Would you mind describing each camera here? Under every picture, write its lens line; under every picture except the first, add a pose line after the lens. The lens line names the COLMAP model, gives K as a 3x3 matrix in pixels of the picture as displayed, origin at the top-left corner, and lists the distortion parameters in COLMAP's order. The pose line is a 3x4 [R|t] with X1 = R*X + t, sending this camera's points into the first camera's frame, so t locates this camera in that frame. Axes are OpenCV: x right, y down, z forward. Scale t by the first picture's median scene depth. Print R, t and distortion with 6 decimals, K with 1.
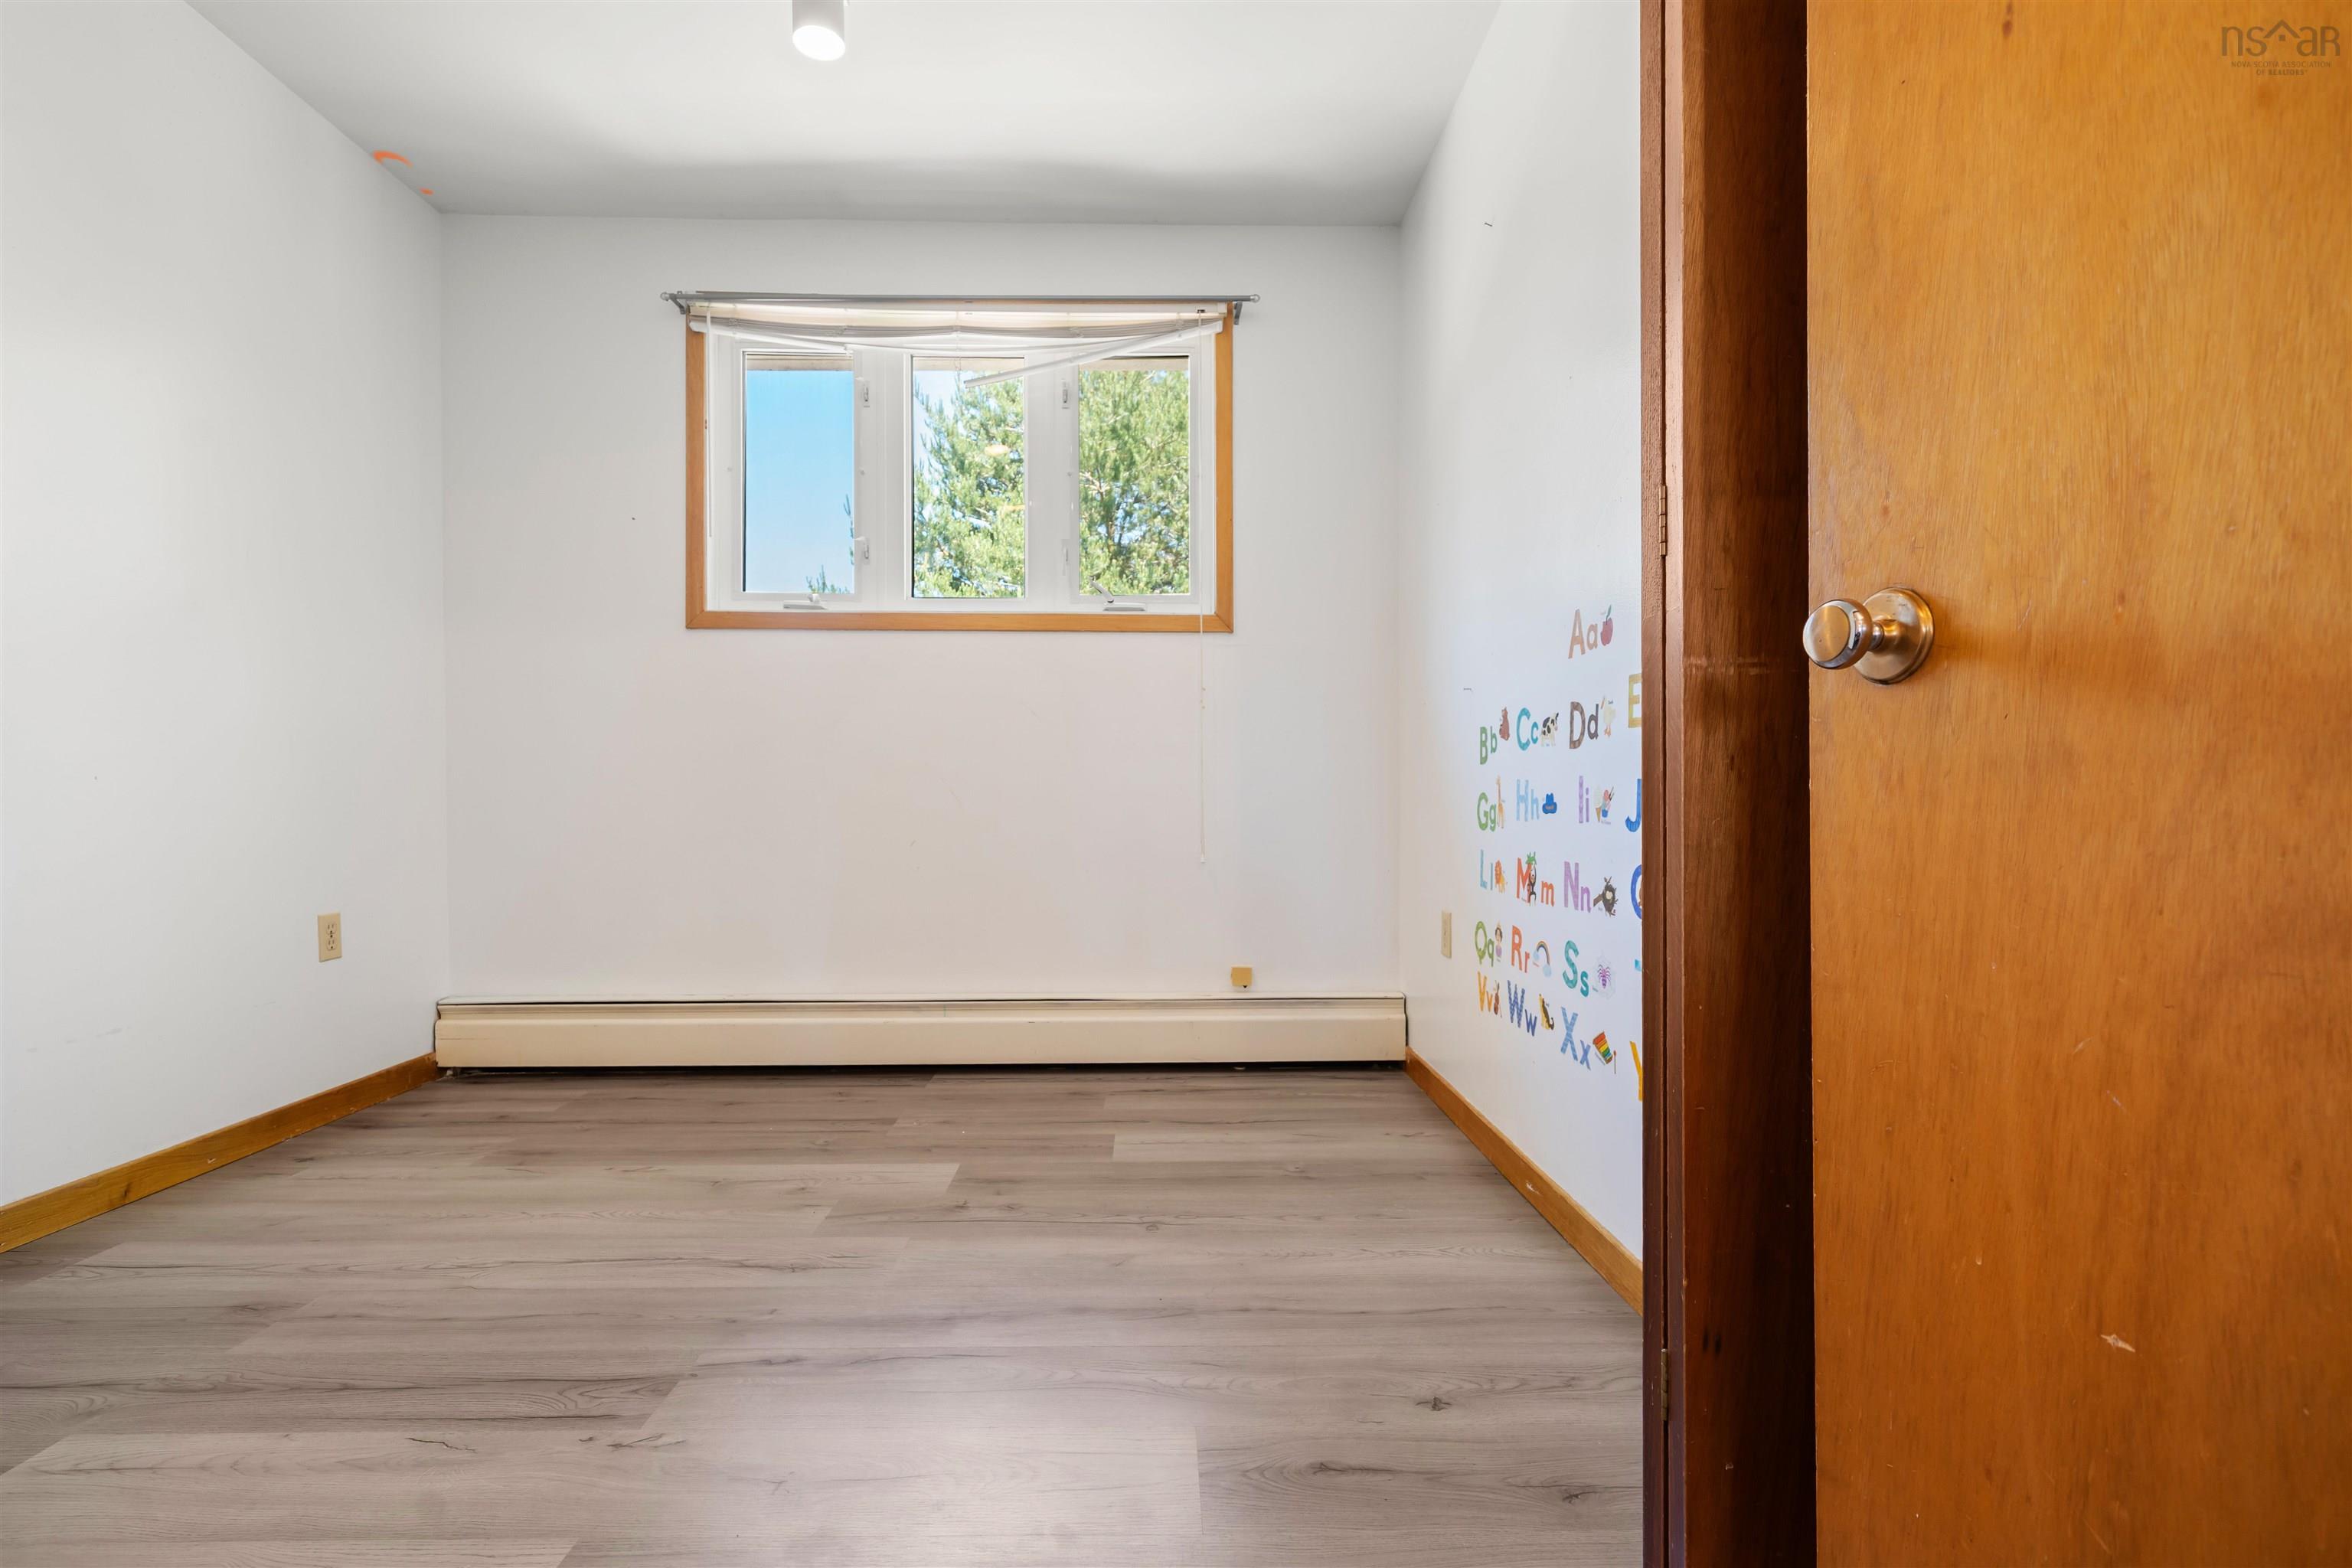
lens RADIAL K [[1012.4, 0, 1166.9], [0, 1012.4, 789.5], [0, 0, 1]] dist [-0.001277, 0.000208]
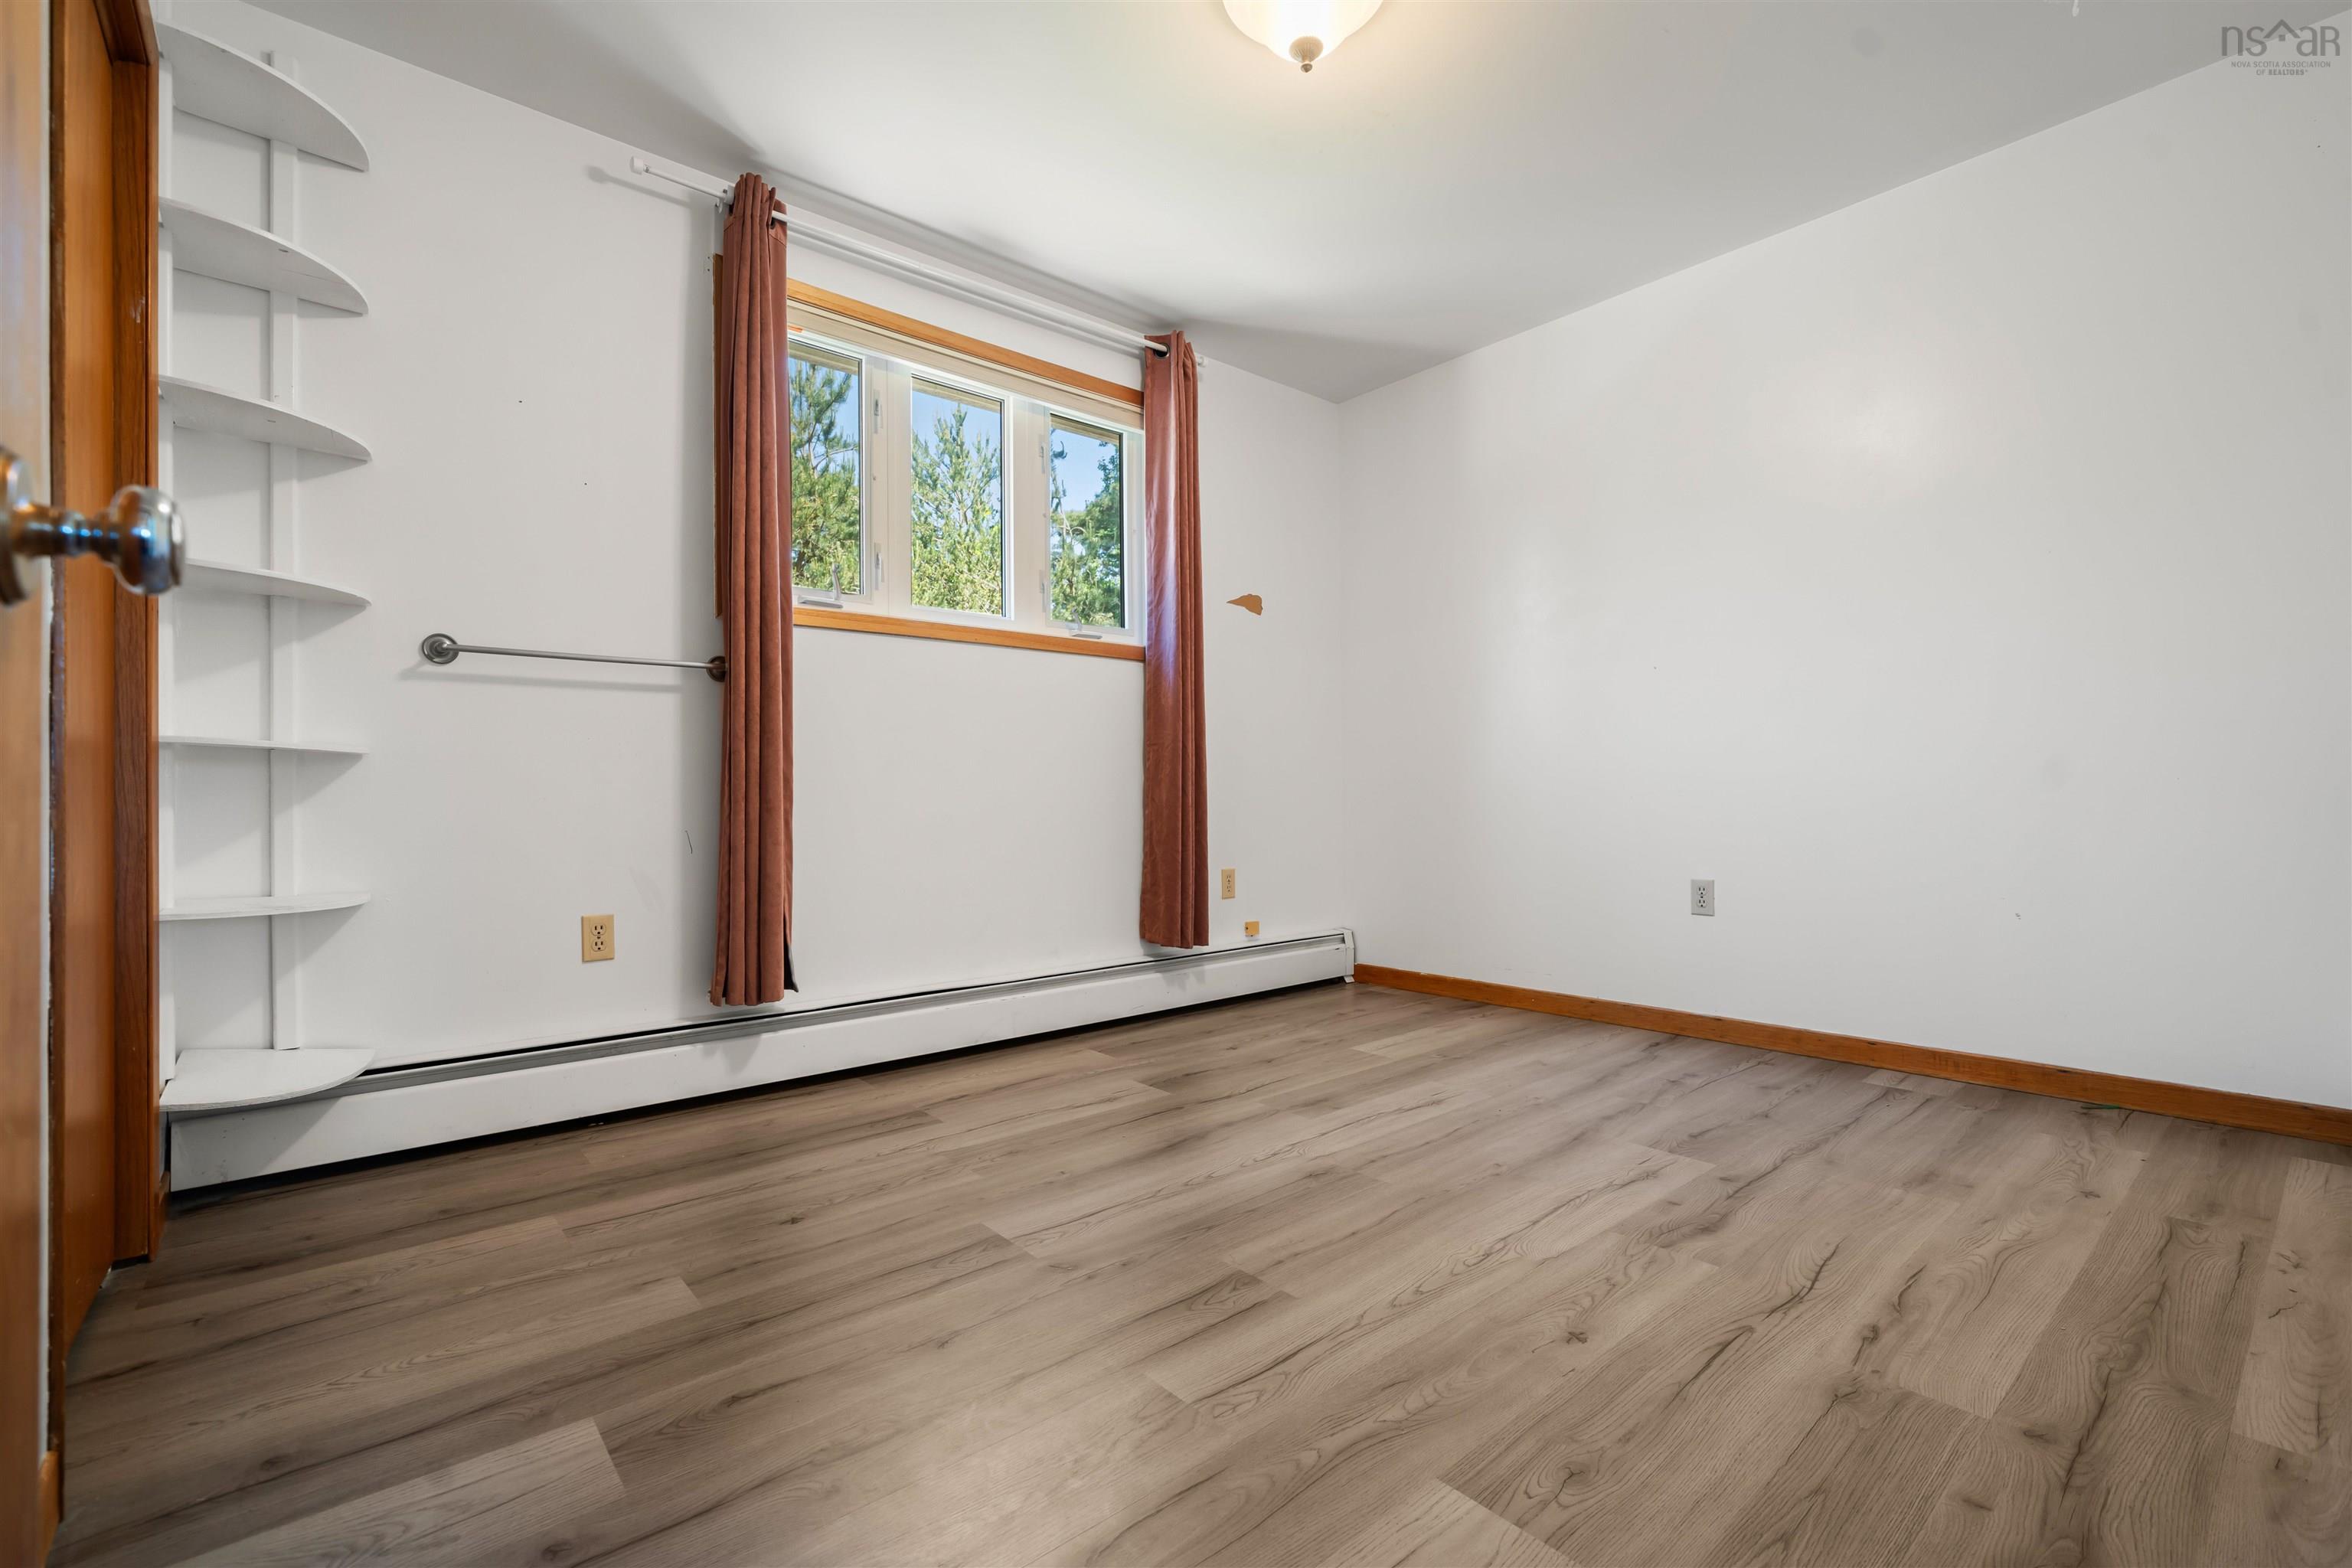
lens RADIAL K [[1012.4, 0, 1166.9], [0, 1012.4, 789.5], [0, 0, 1]] dist [-0.001277, 0.000208]
pose [[0.776489, -0.008017, 0.630080, -0.785208], [0.009925, 0.999951, 0.000493, 0.000128], [-0.630053, 0.005871, 0.776530, 0.035750]]
